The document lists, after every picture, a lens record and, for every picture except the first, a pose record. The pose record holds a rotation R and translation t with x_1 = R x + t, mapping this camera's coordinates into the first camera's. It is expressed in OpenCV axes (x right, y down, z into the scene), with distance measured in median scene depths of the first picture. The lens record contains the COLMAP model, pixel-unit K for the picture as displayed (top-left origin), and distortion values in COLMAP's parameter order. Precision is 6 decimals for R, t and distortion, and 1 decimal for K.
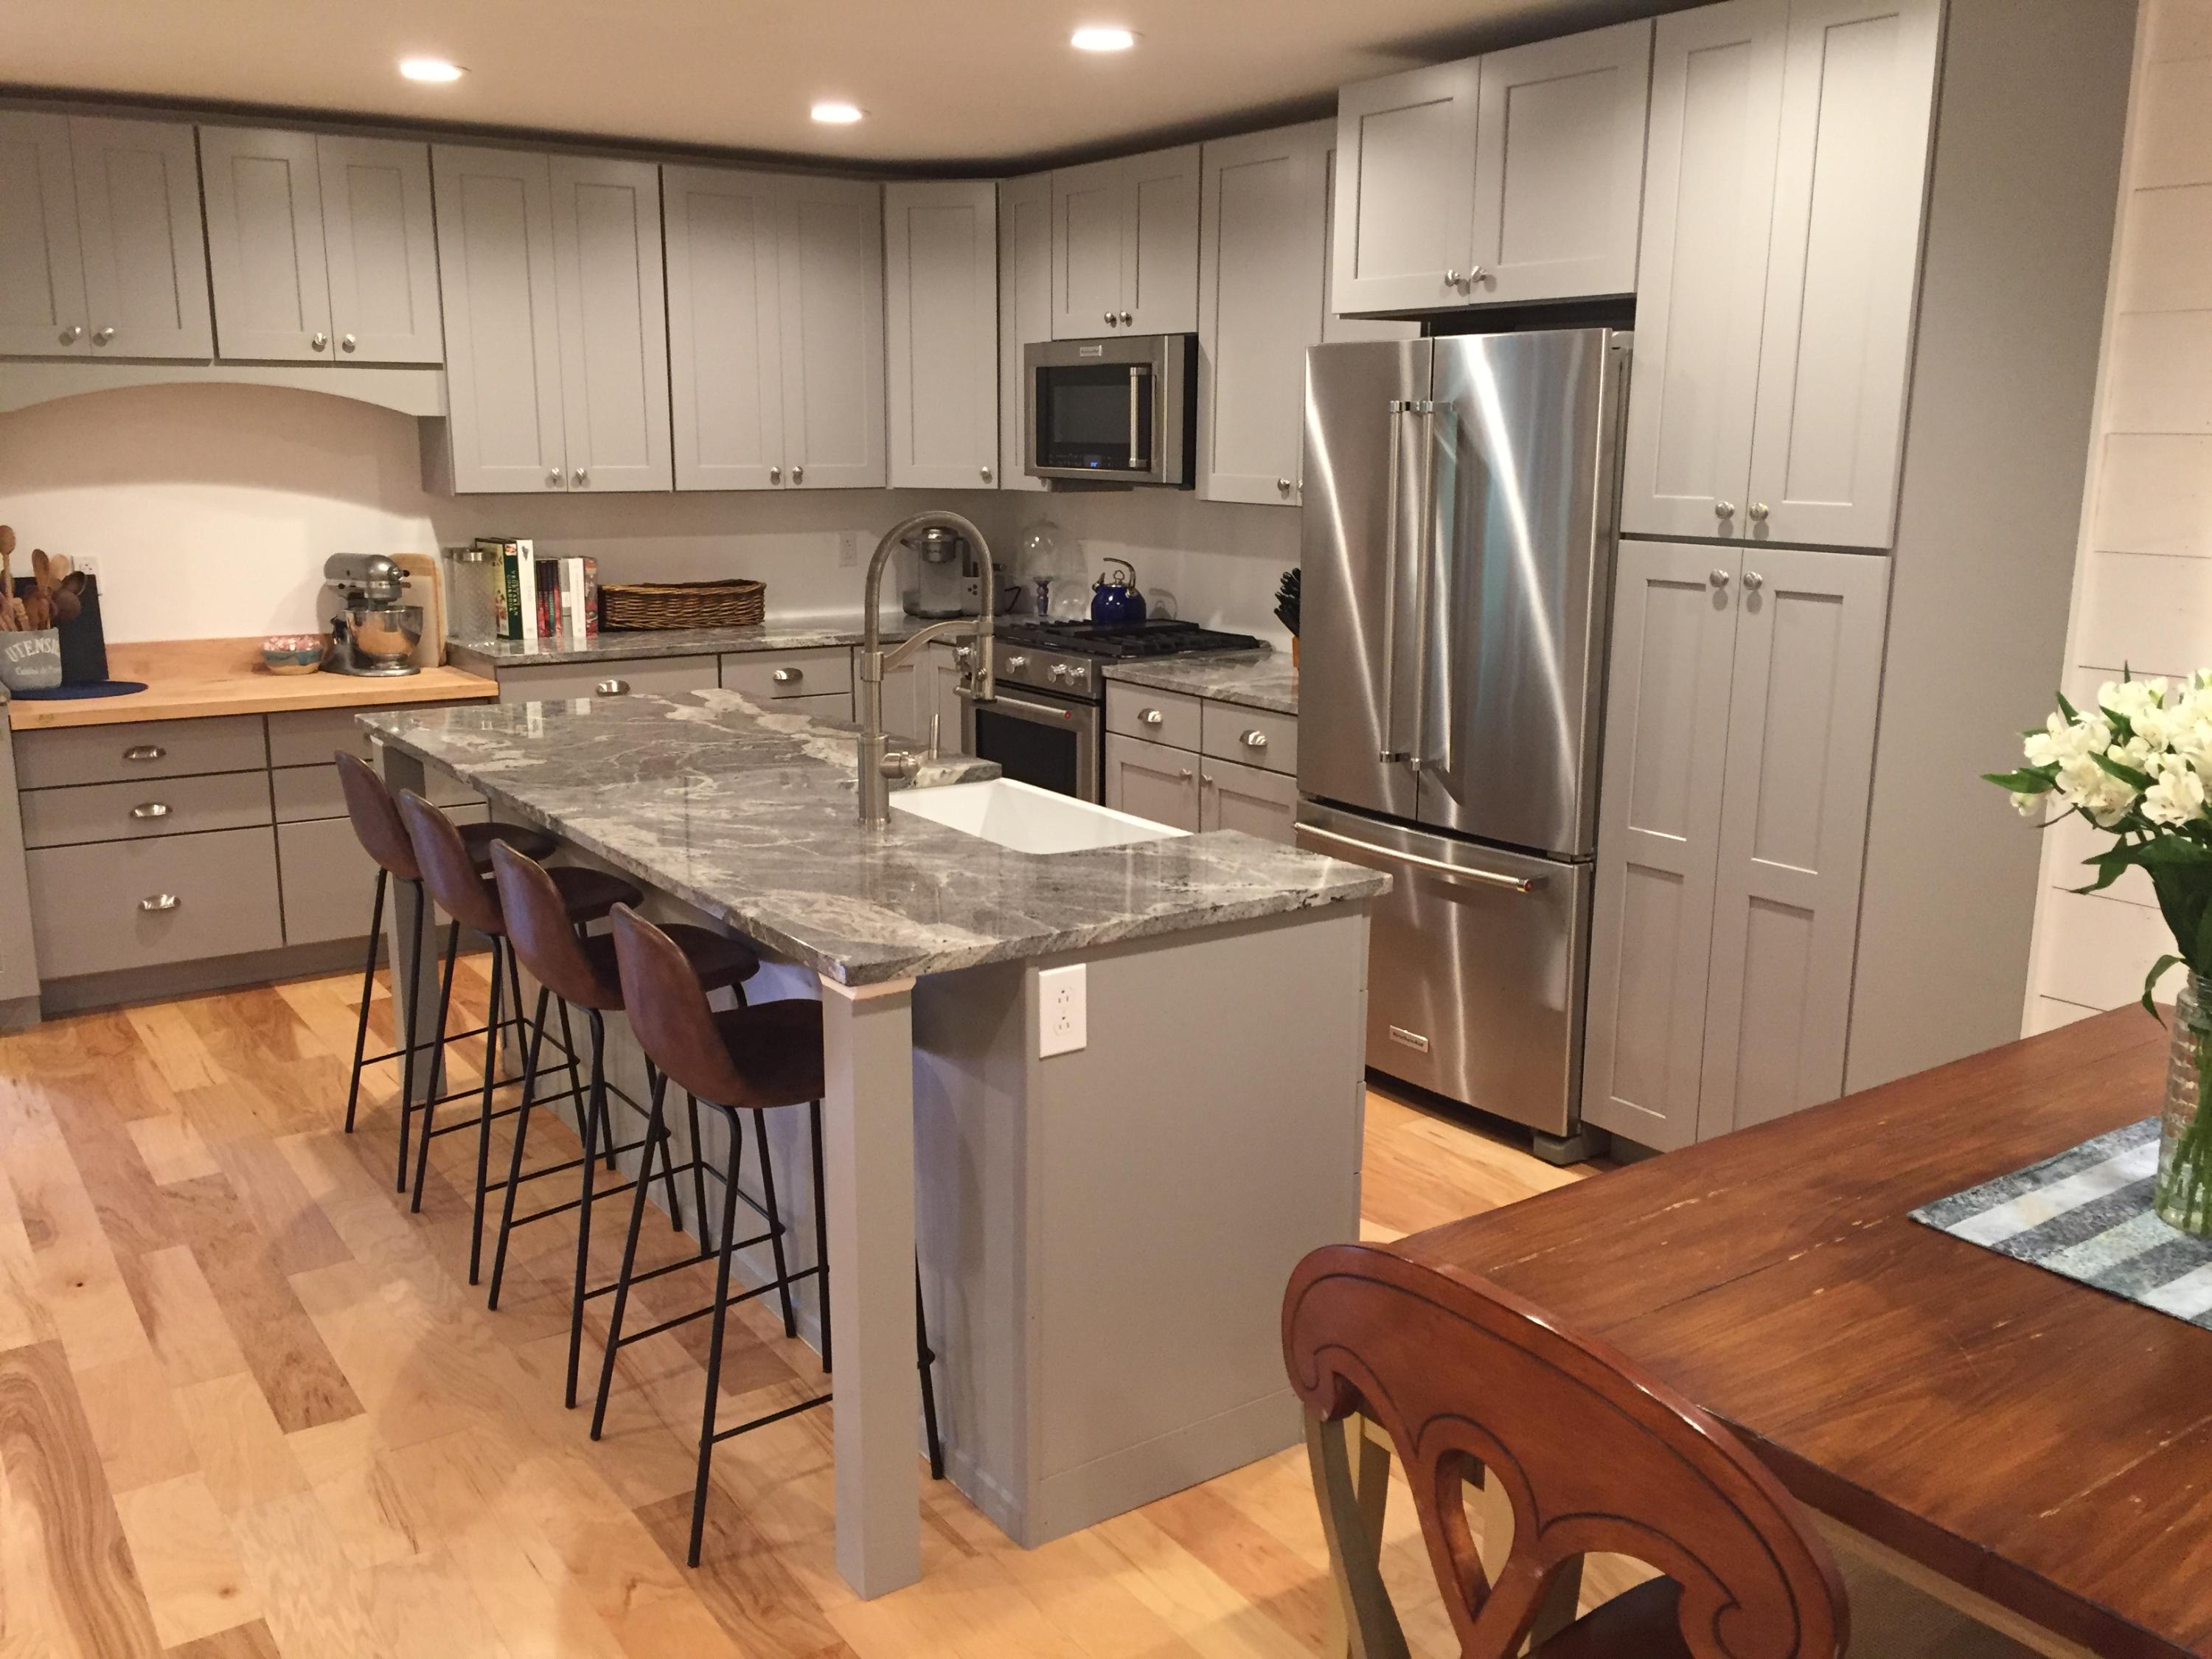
lens RADIAL K [[1888.2, 0, 1106.0], [0, 1888.2, 829.5], [0, 0, 1]] dist [0.092355, -0.114412]
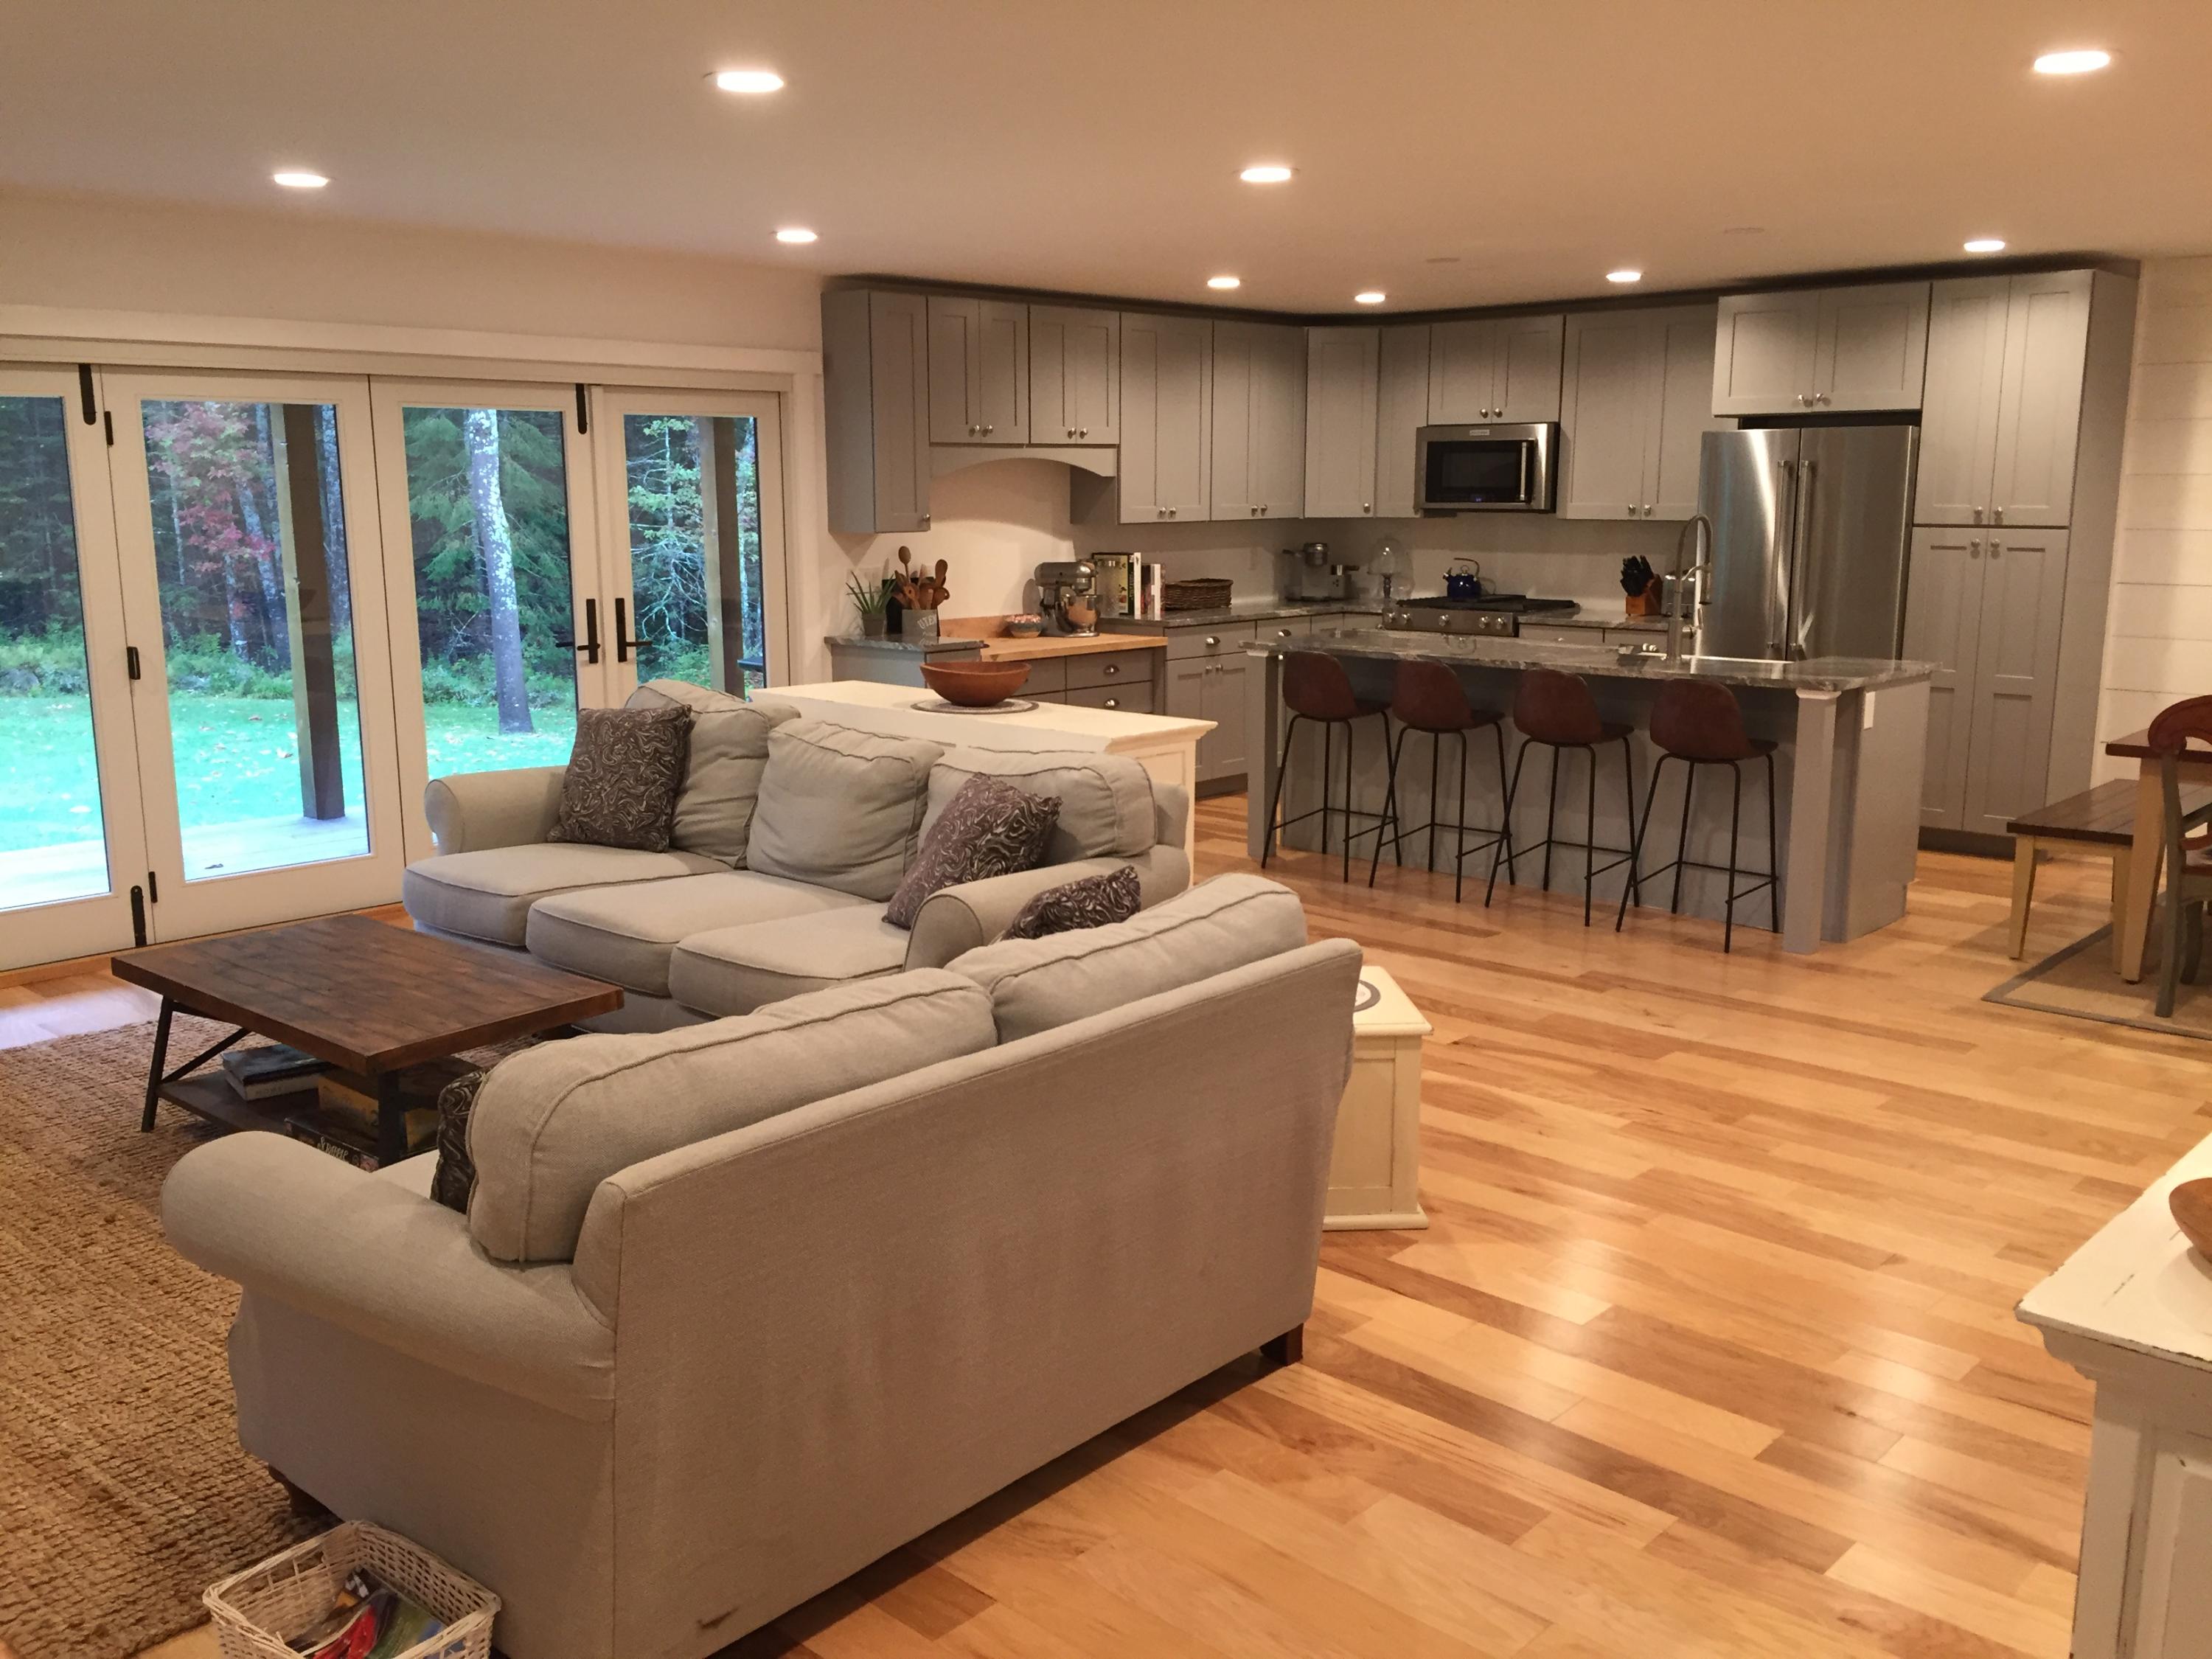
lens RADIAL K [[1824.5, 0, 1106.0], [0, 1824.5, 829.5], [0, 0, 1]] dist [-0.008056, -0.002646]
pose [[0.976866, -0.049384, 0.208074, -0.665031], [0.054535, 0.998329, -0.019088, 0.107718], [-0.206784, 0.029993, 0.977927, -0.482349]]
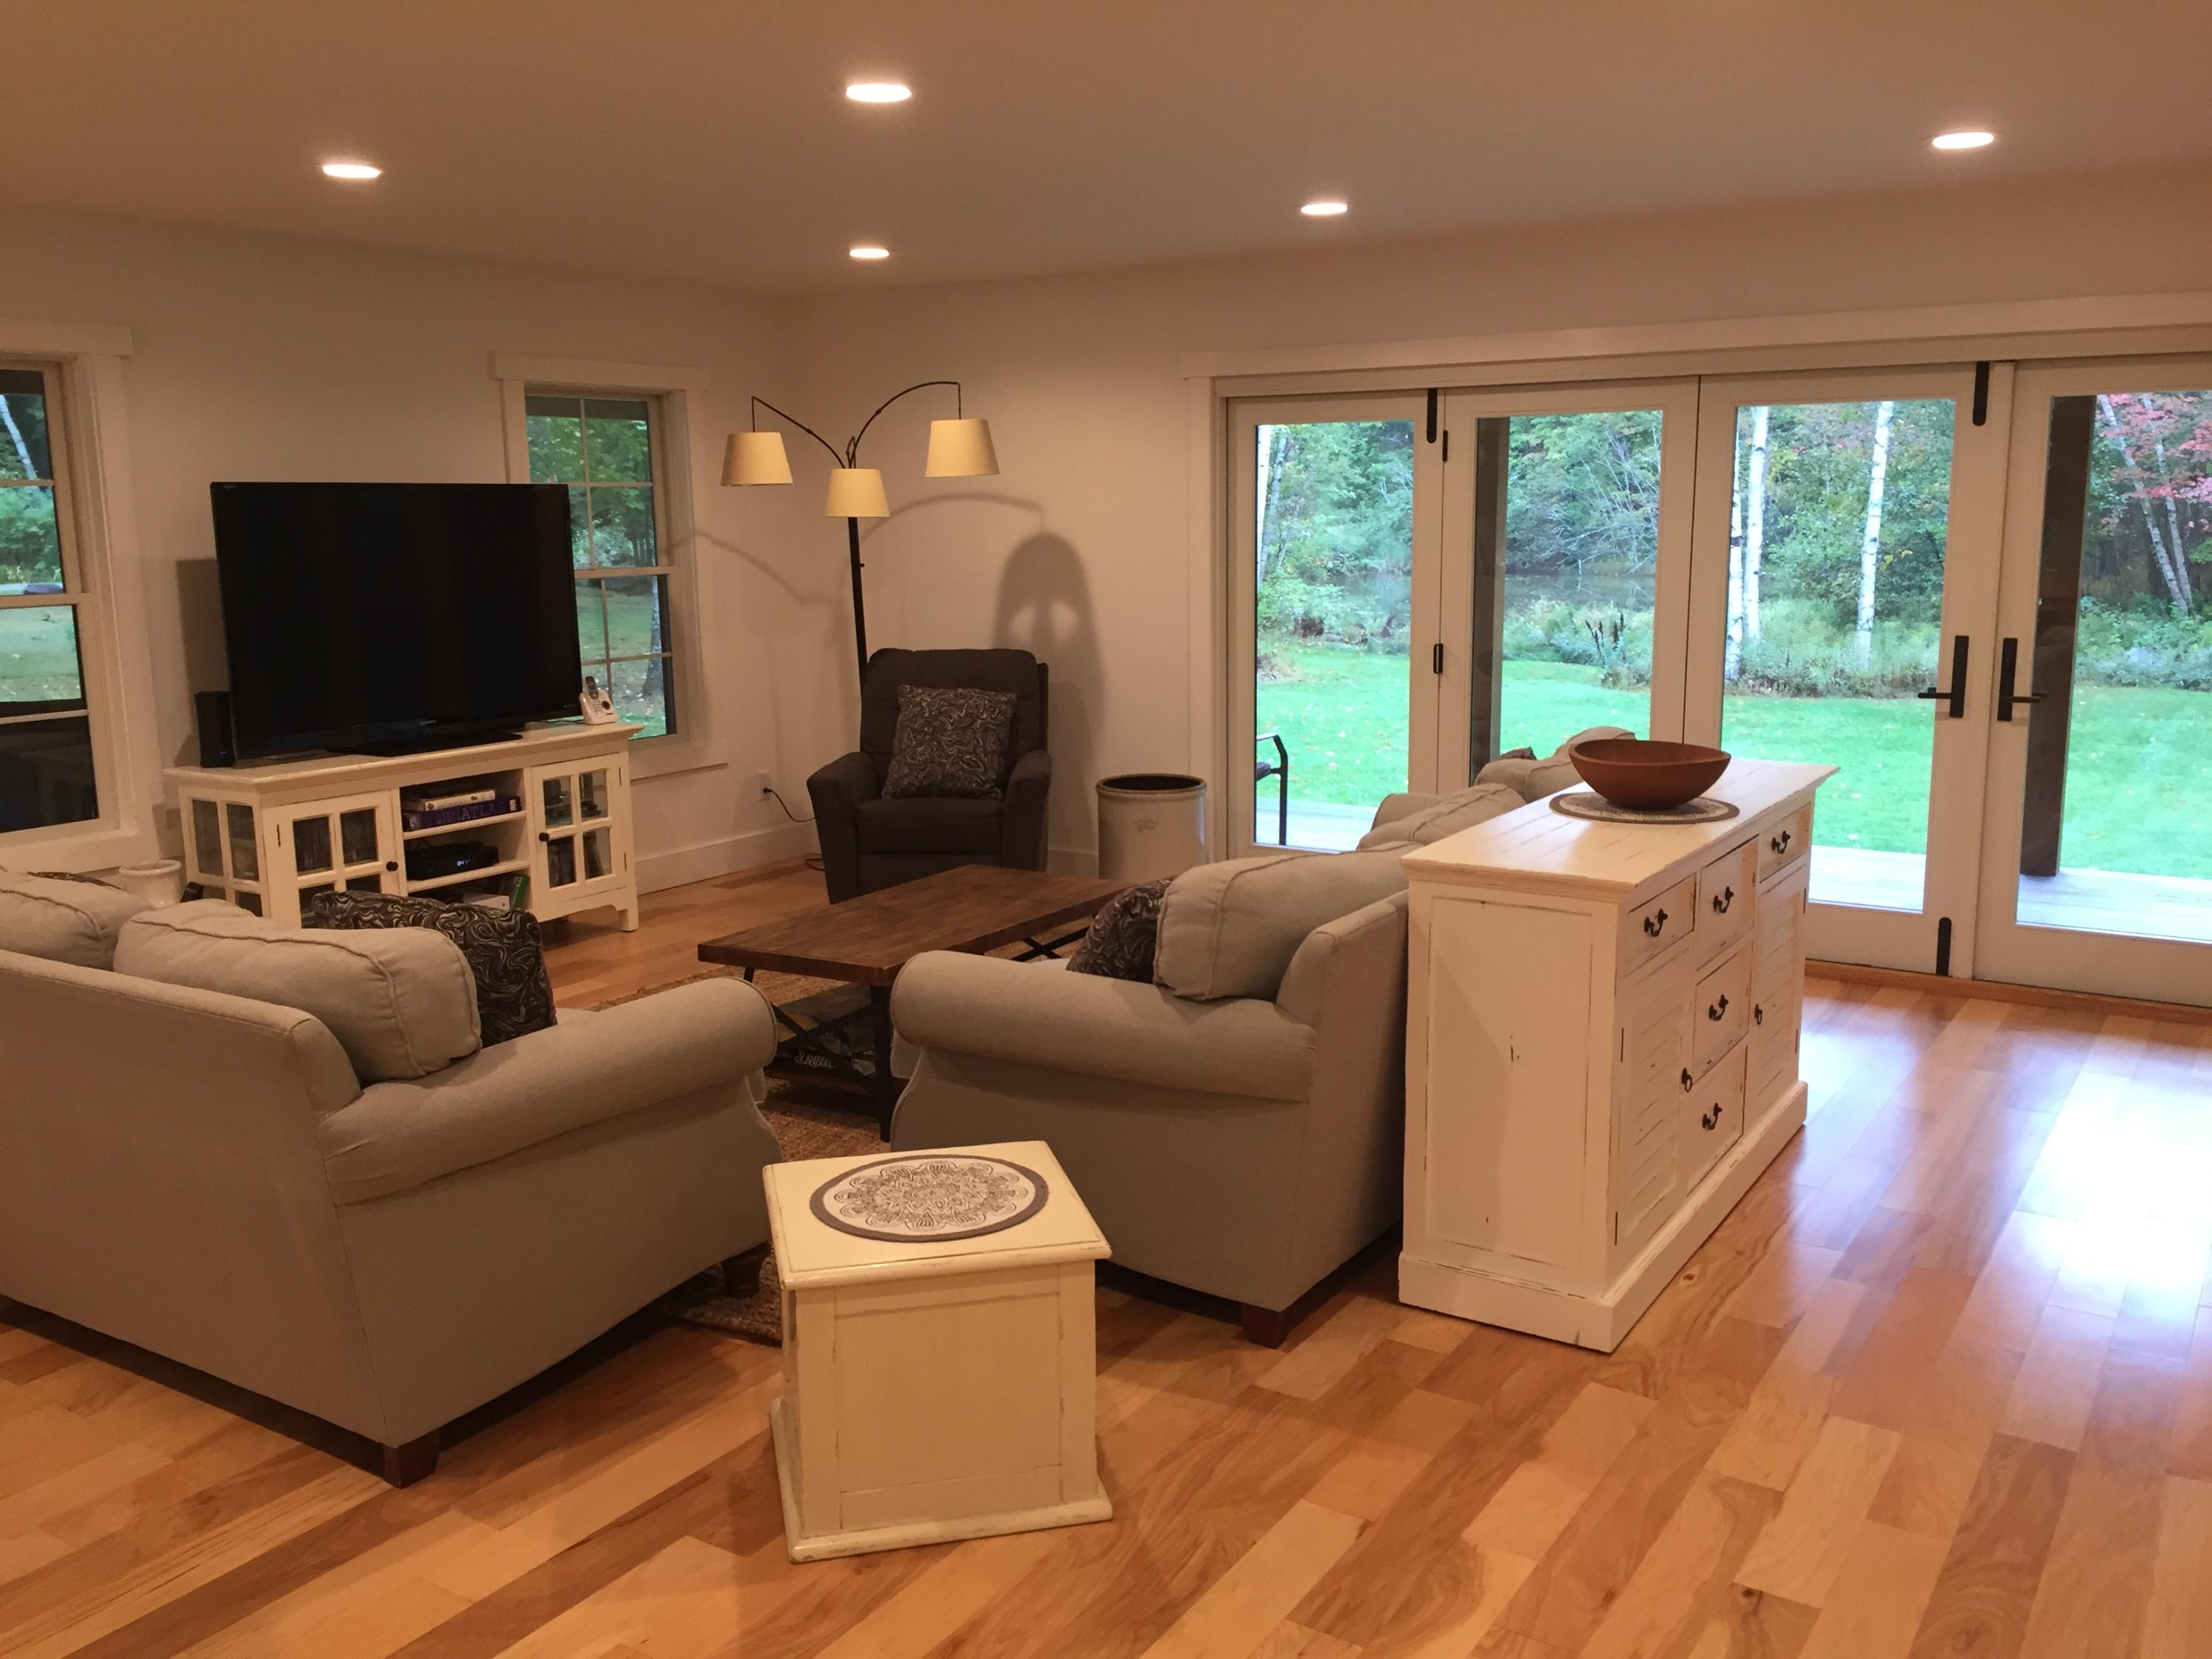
lens RADIAL K [[1888.2, 0, 1106.0], [0, 1888.2, 829.5], [0, 0, 1]] dist [0.092355, -0.114412]
pose [[0.380365, 0.142508, -0.913791, 1.239113], [-0.179988, 0.980571, 0.078003, -0.157988], [0.907153, 0.134802, 0.398625, 0.839511]]
